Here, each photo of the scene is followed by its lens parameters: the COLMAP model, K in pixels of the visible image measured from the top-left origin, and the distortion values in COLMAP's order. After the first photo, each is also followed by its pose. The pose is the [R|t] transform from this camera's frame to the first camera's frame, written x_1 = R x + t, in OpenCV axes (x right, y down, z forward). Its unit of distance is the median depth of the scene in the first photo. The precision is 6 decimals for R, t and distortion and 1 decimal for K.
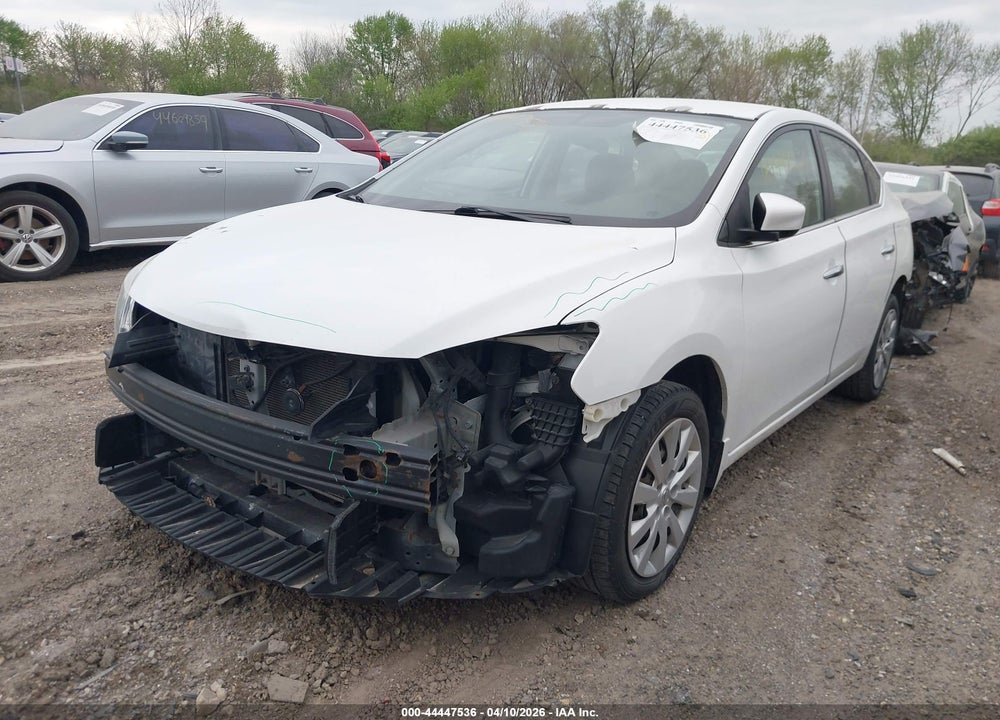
lens RADIAL K [[760.4, 0, 500.0], [0, 760.4, 360.0], [0, 0, 1]] dist [0.075869, -0.119244]
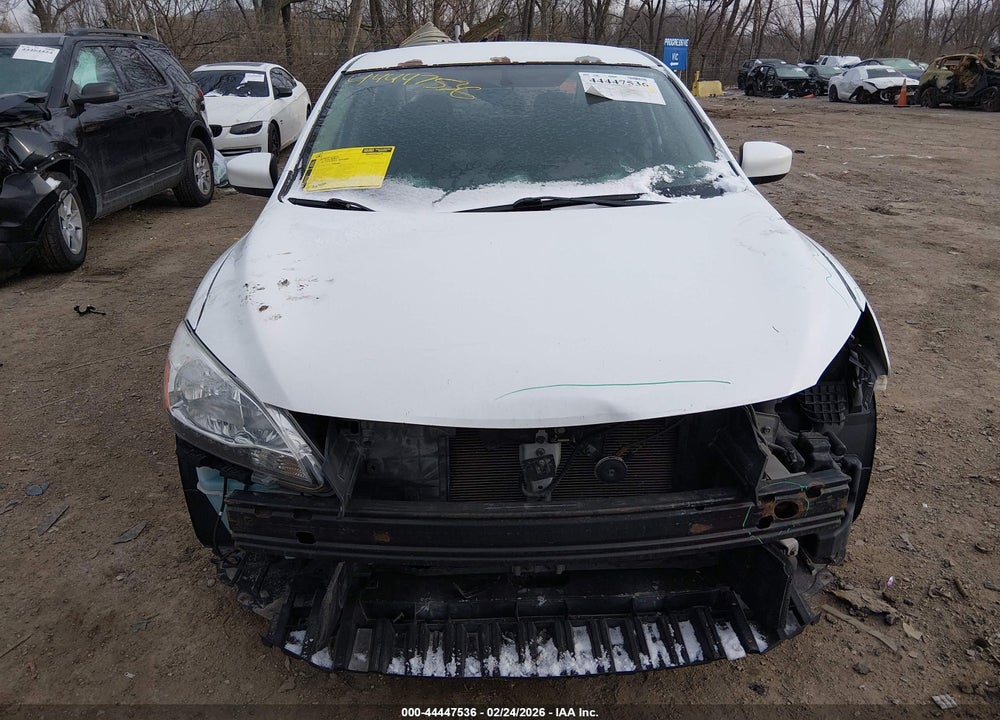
lens RADIAL K [[760.4, 0, 500.0], [0, 760.4, 360.0], [0, 0, 1]] dist [0.075869, -0.119244]
pose [[0.801097, -0.278646, 0.529717, -0.799543], [0.215313, 0.959937, 0.179334, -0.250320], [-0.558466, -0.029609, 0.828999, 0.355205]]
